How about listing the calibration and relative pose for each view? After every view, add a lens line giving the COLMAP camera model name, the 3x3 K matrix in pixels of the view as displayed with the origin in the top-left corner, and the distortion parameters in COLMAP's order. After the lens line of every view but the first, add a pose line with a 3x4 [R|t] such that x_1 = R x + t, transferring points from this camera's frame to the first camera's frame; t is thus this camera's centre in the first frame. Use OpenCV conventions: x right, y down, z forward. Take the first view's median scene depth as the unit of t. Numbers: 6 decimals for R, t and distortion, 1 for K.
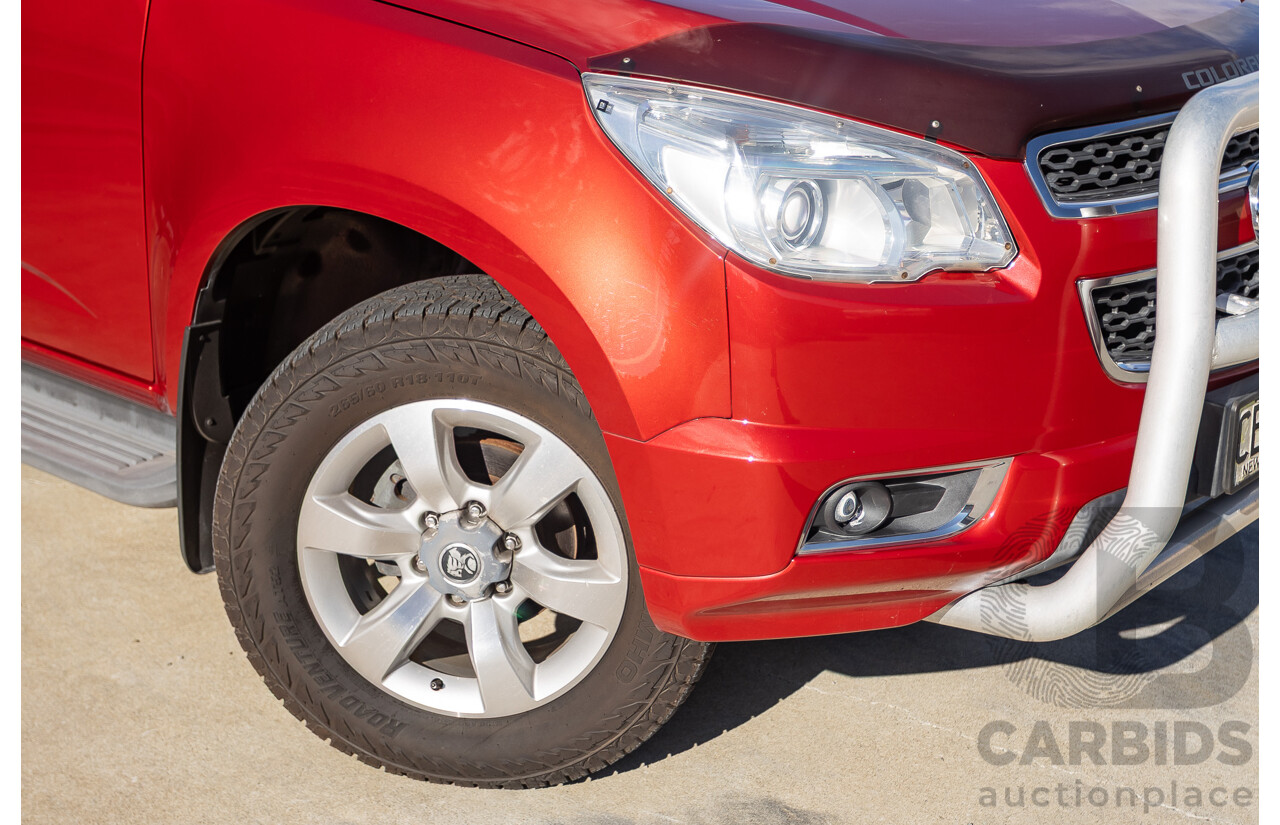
lens RADIAL K [[2033.4, 0, 623.0], [0, 2033.4, 373.3], [0, 0, 1]] dist [-0.016281, 0.069090]
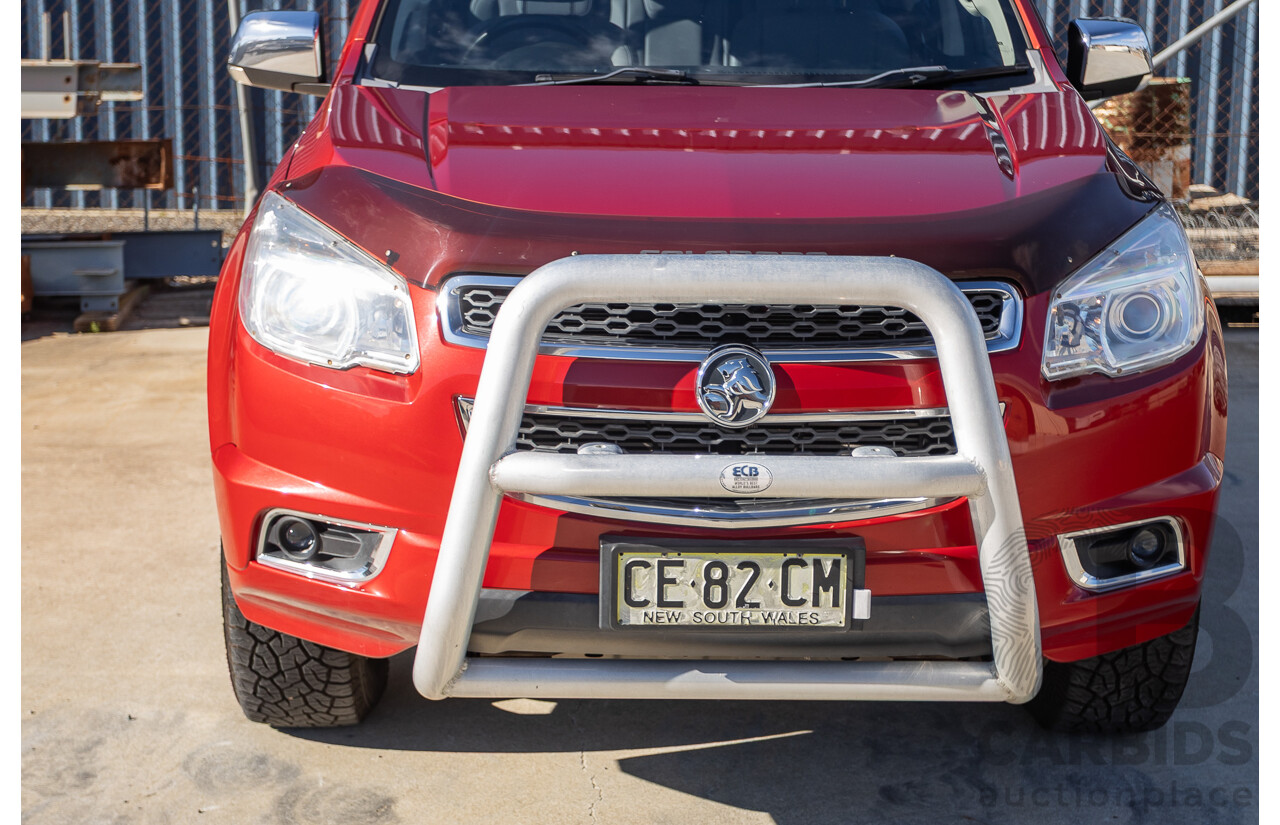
lens RADIAL K [[2148.9, 0, 629.9], [0, 2148.9, 389.2], [0, 0, 1]] dist [-0.022614, 0.007112]
pose [[0.653106, 0.156121, -0.740998, 1.110583], [-0.238946, 0.971014, -0.006021, -0.060200], [0.718580, 0.180991, 0.671480, 0.195979]]
